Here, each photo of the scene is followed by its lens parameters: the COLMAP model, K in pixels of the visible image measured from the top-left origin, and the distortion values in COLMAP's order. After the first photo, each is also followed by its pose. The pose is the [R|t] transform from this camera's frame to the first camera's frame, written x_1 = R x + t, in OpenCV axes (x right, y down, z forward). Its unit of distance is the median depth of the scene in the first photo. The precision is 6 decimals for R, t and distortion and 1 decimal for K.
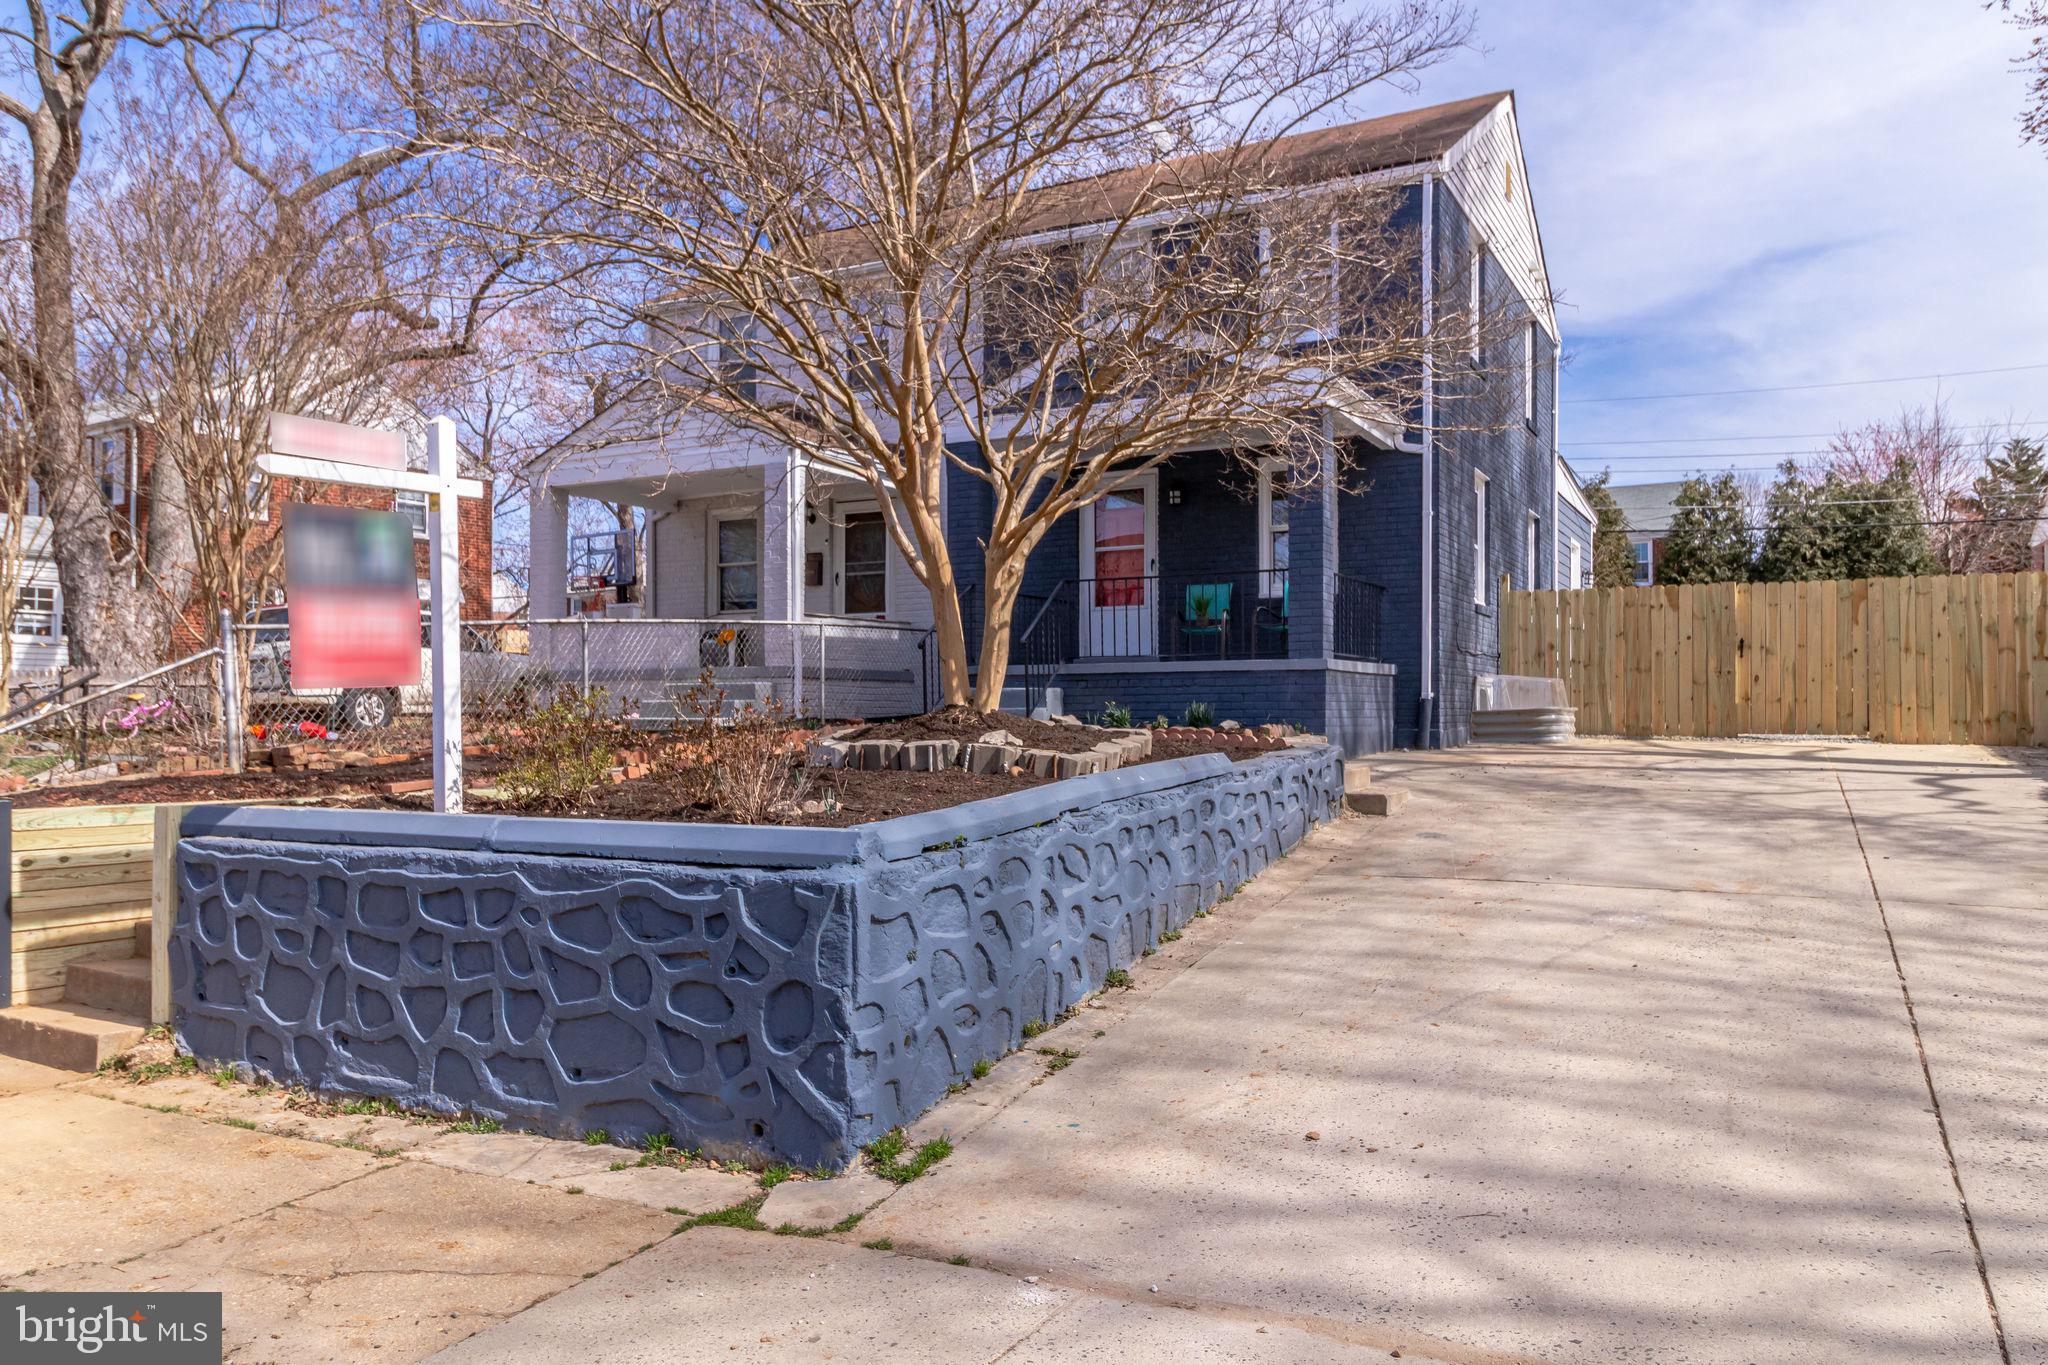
lens RADIAL K [[1408.6, 0, 1019.1], [0, 1408.6, 712.3], [0, 0, 1]] dist [0.001004, -0.002079]
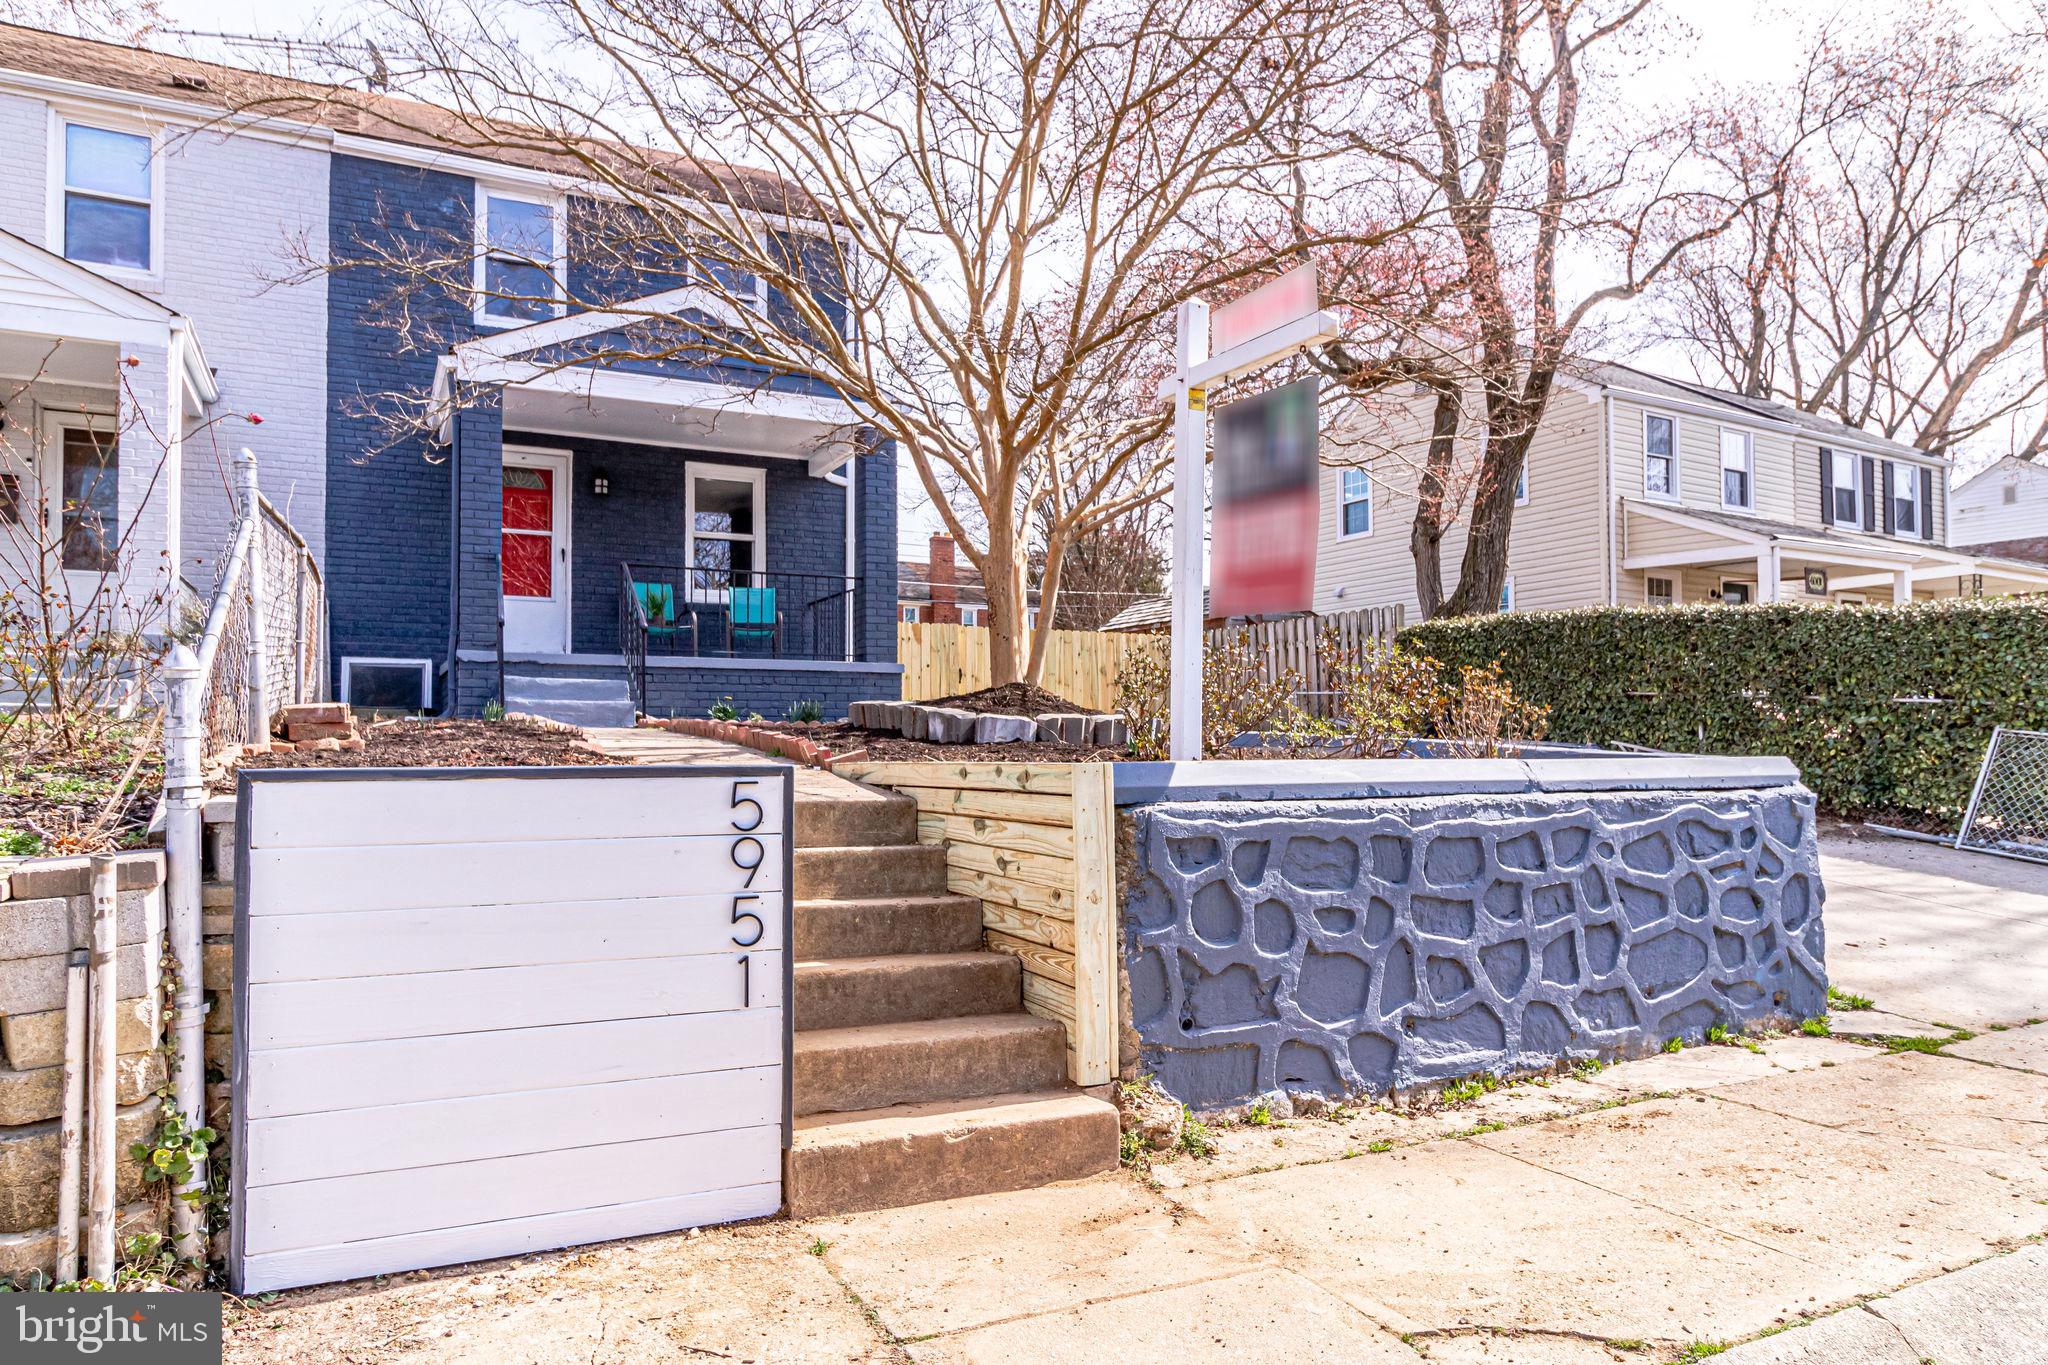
lens RADIAL K [[1357.8, 0, 1024.0], [0, 1357.8, 682.5], [0, 0, 1]] dist [0.004193, 0.001176]
pose [[0.565738, 0.043580, 0.823433, -1.254973], [-0.001010, 0.998638, -0.052158, 0.065786], [-0.824585, 0.028677, 0.565011, 0.697746]]
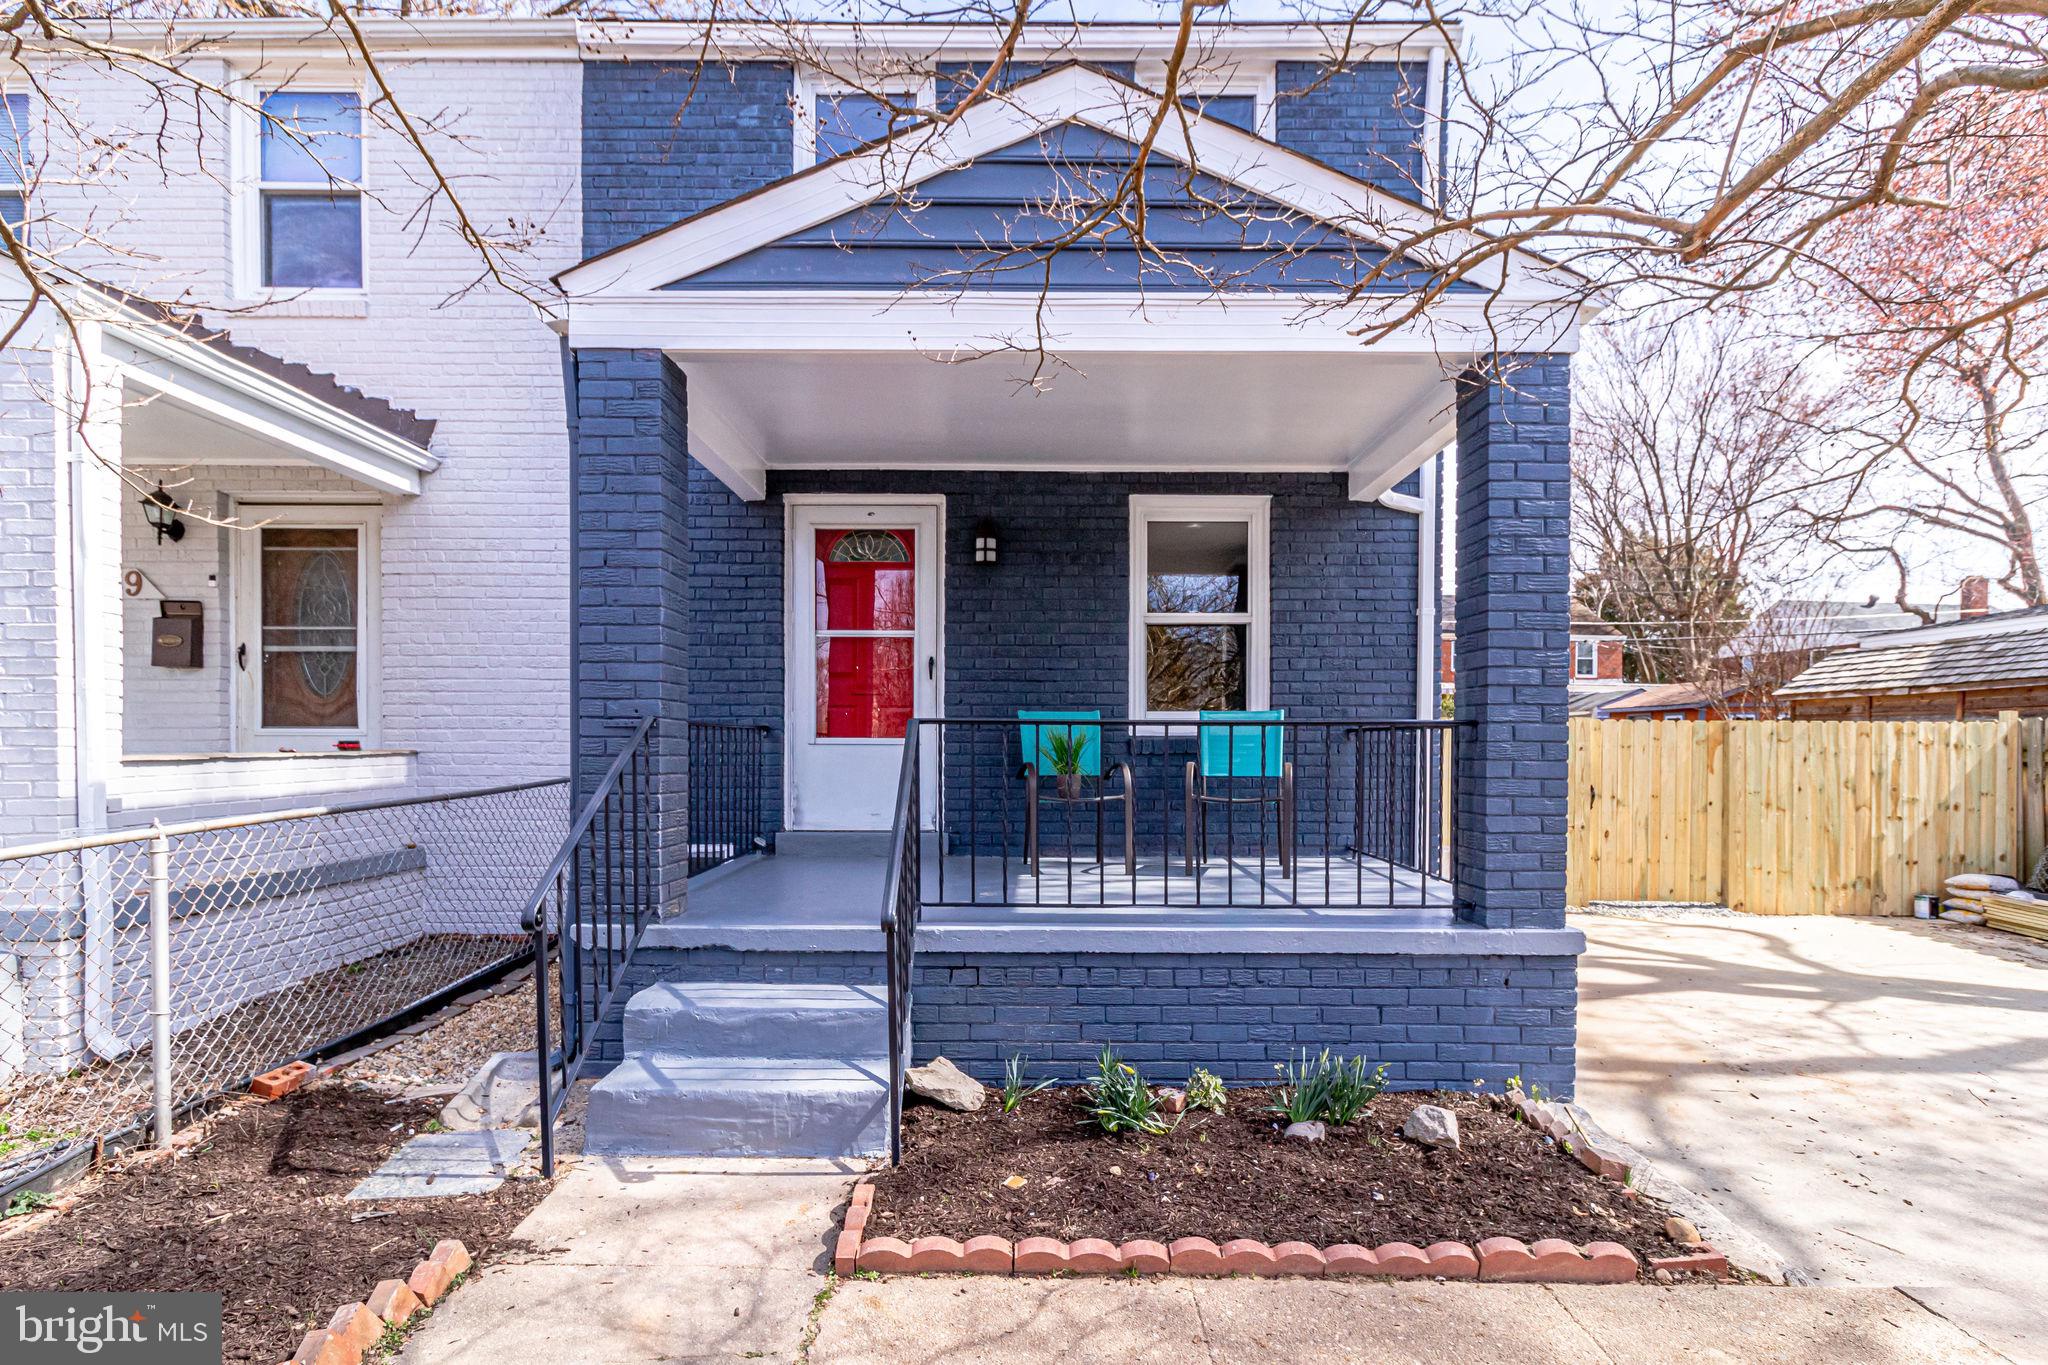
lens RADIAL K [[1020.4, 0, 1032.7], [0, 1020.4, 759.3], [0, 0, 1]] dist [0.006247, 0.000380]
pose [[0.876459, -0.002223, 0.481471, -0.180408], [-0.006181, 0.999855, 0.015868, -0.204481], [-0.481436, -0.016884, 0.876318, 1.702344]]
